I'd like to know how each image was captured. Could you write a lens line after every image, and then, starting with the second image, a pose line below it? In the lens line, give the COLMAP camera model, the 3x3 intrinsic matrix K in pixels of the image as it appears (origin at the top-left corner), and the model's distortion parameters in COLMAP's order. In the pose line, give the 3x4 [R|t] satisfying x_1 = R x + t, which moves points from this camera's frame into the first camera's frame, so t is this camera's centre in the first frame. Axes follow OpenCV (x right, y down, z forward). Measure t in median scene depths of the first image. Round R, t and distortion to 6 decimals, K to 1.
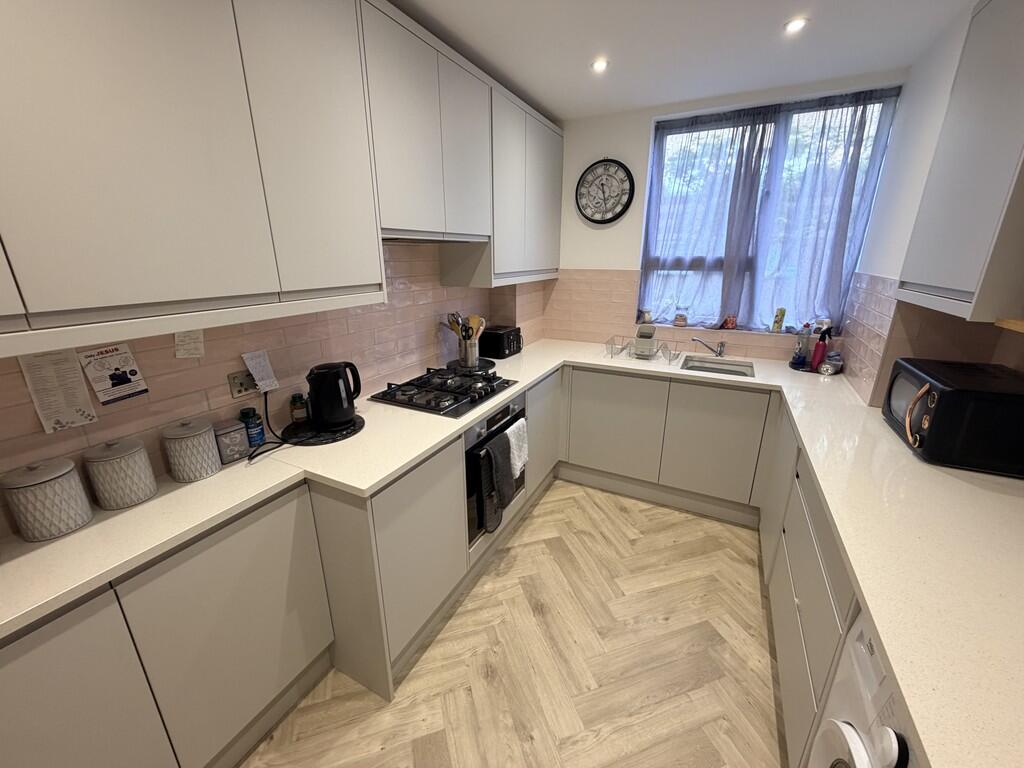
lens RADIAL K [[410.4, 0, 509.9], [0, 410.4, 383.6], [0, 0, 1]] dist [-0.000039, -0.000221]
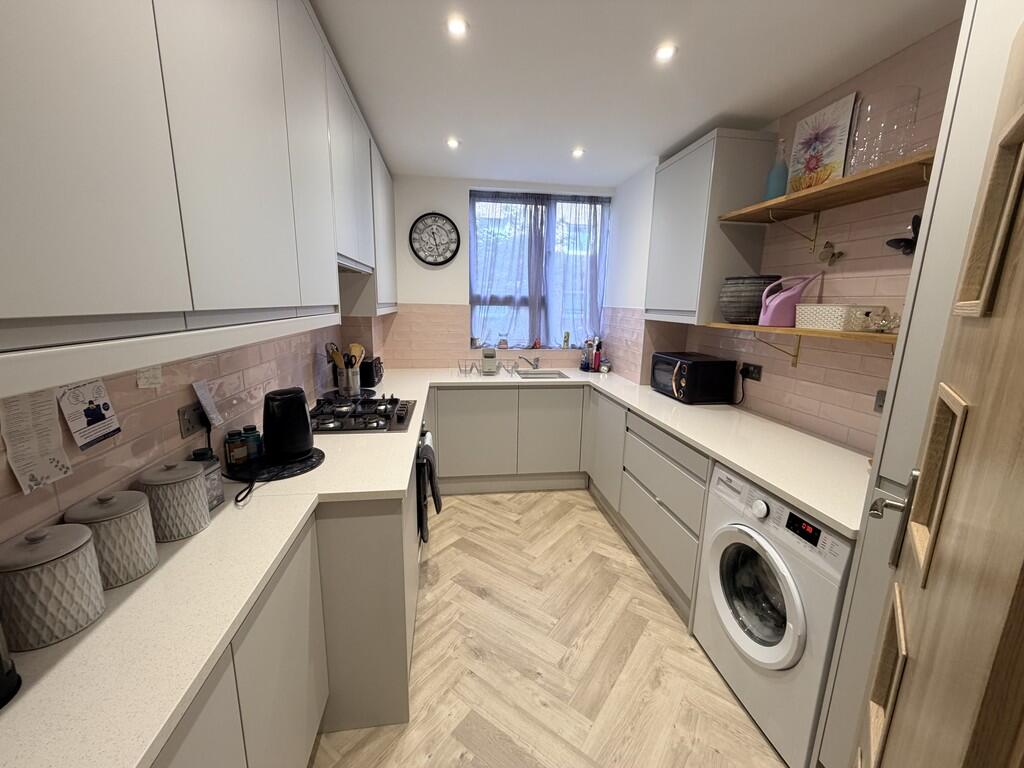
lens RADIAL K [[410.4, 0, 509.9], [0, 410.4, 383.6], [0, 0, 1]] dist [-0.000039, -0.000221]
pose [[0.812035, -0.095624, 0.575721, -0.385433], [0.154716, 0.986461, -0.054376, 0.046379], [-0.562727, 0.133228, 0.815836, -0.028989]]
